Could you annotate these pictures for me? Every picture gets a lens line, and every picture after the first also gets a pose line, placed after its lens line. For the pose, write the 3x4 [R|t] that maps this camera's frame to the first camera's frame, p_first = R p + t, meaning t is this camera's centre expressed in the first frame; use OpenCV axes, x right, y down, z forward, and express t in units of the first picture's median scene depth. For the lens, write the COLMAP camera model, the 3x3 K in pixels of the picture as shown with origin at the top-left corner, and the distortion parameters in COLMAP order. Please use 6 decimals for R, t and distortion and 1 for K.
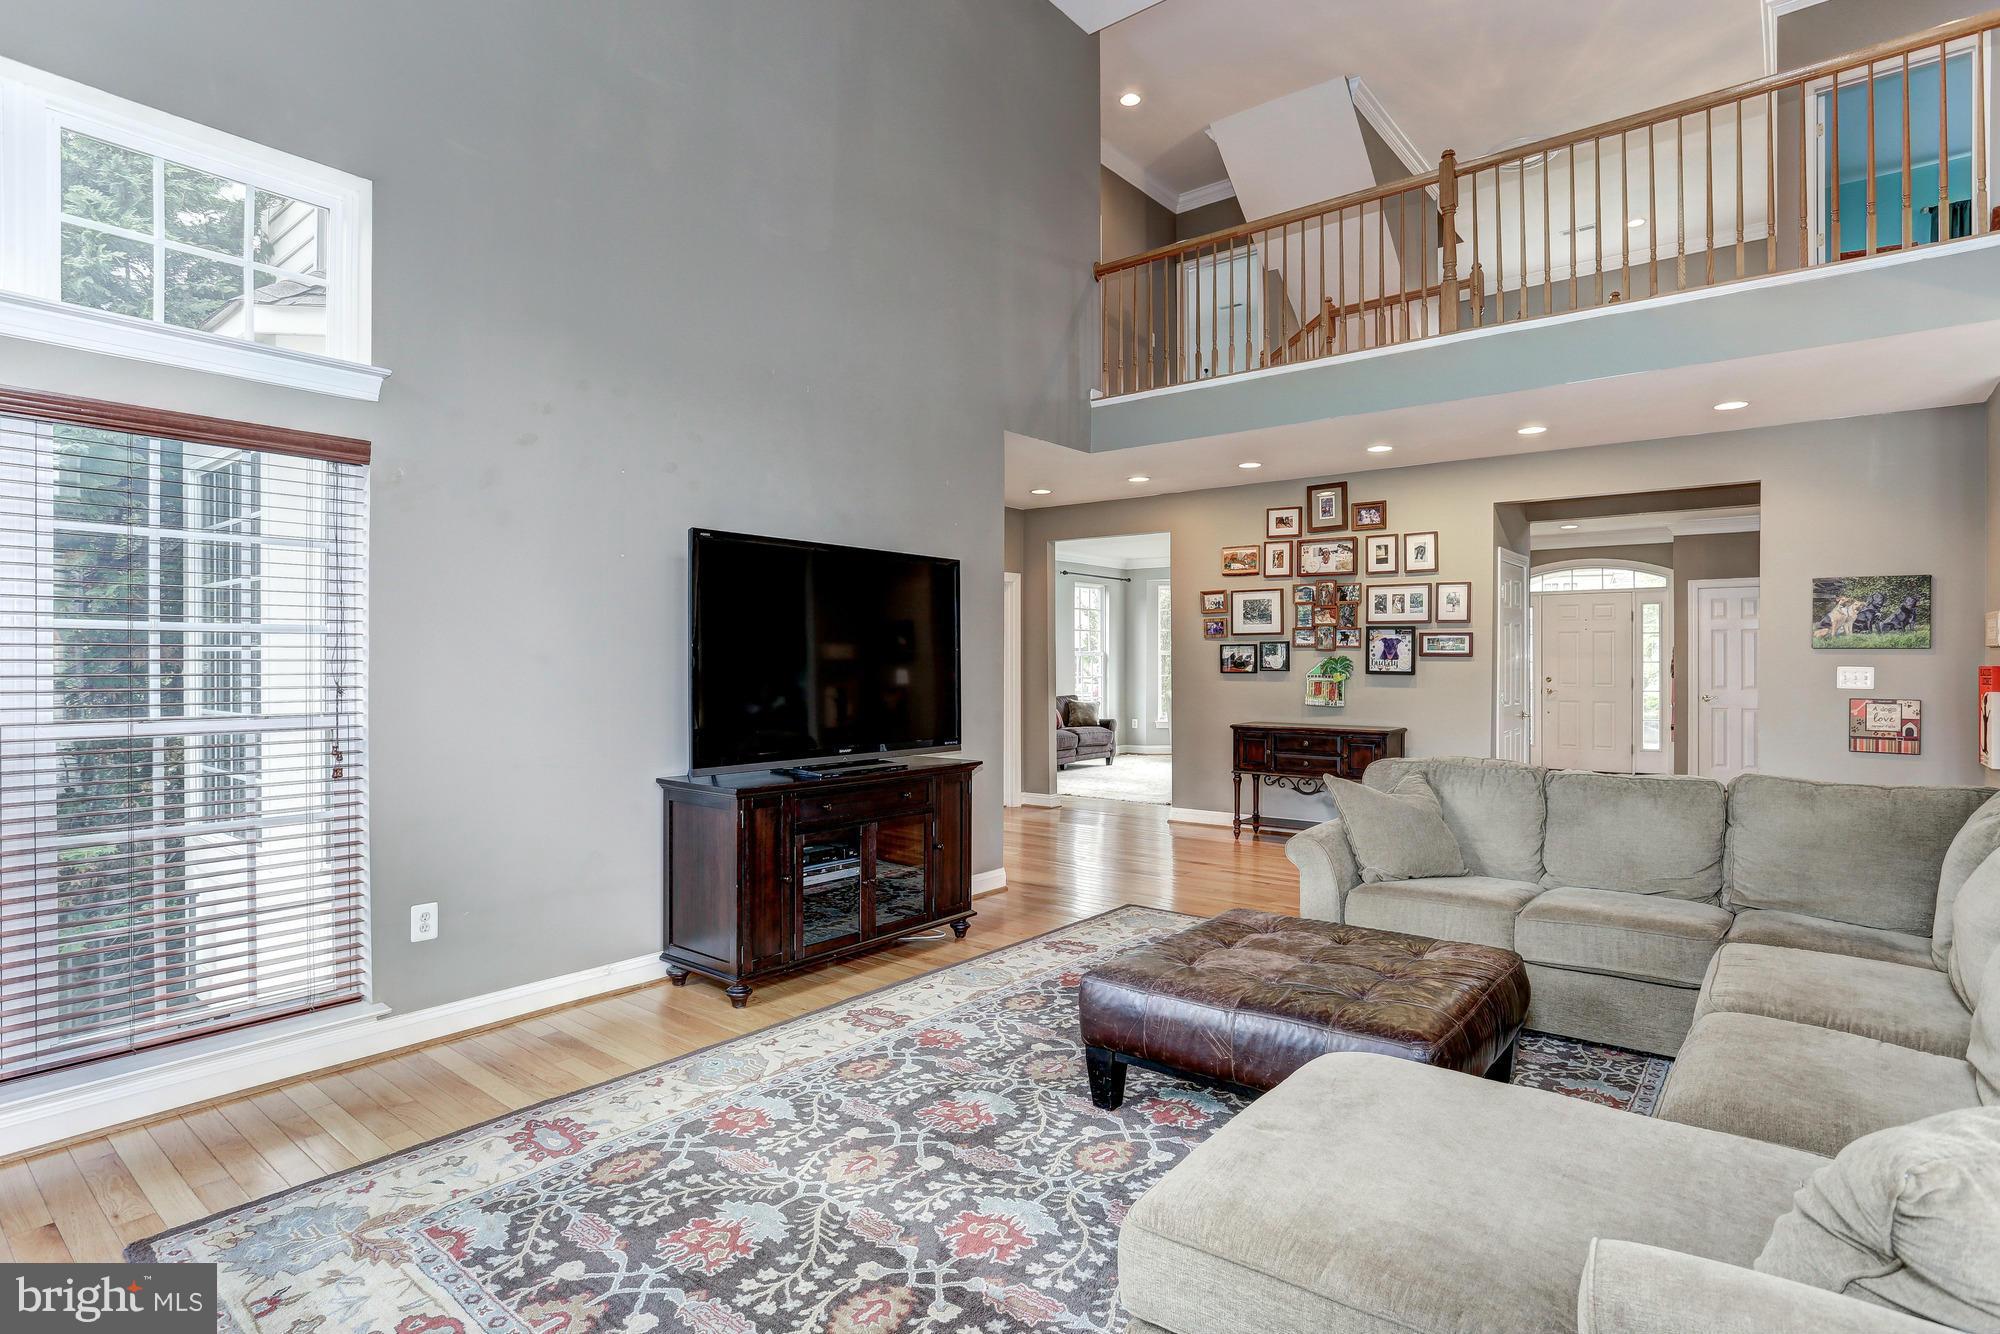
lens RADIAL K [[1051.4, 0, 1000.0], [0, 1051.4, 667.0], [0, 0, 1]] dist [-0.024963, 0.001500]
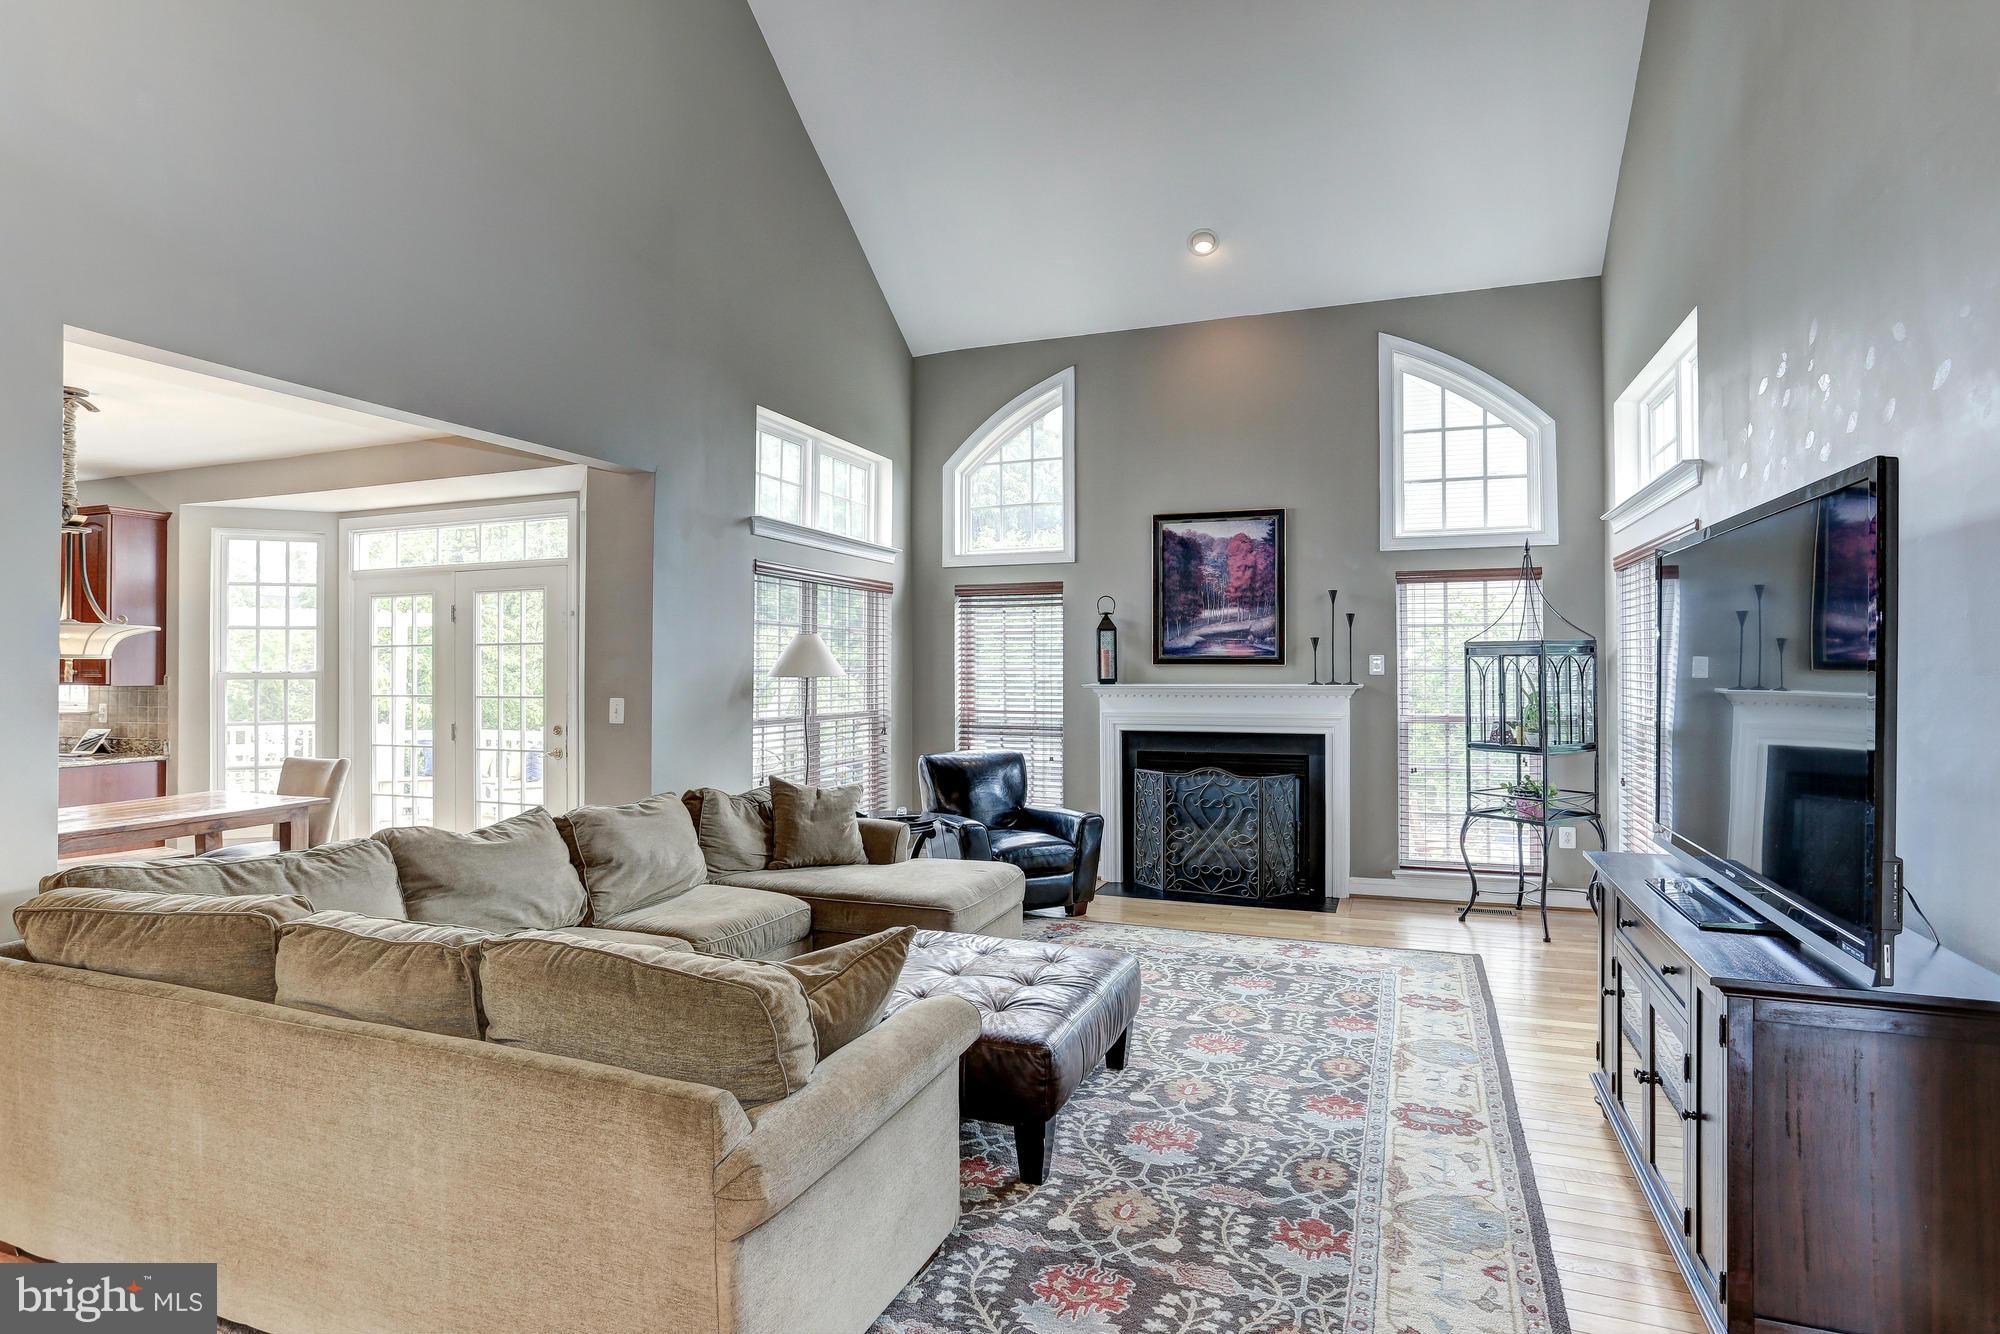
lens RADIAL K [[1051.4, 0, 1000.0], [0, 1051.4, 667.0], [0, 0, 1]] dist [-0.024963, 0.001500]
pose [[-0.955550, 0.000952, -0.294827, 0.629566], [-0.000913, 0.999980, 0.006186, -0.053902], [0.294827, 0.006180, -0.955531, 2.258335]]
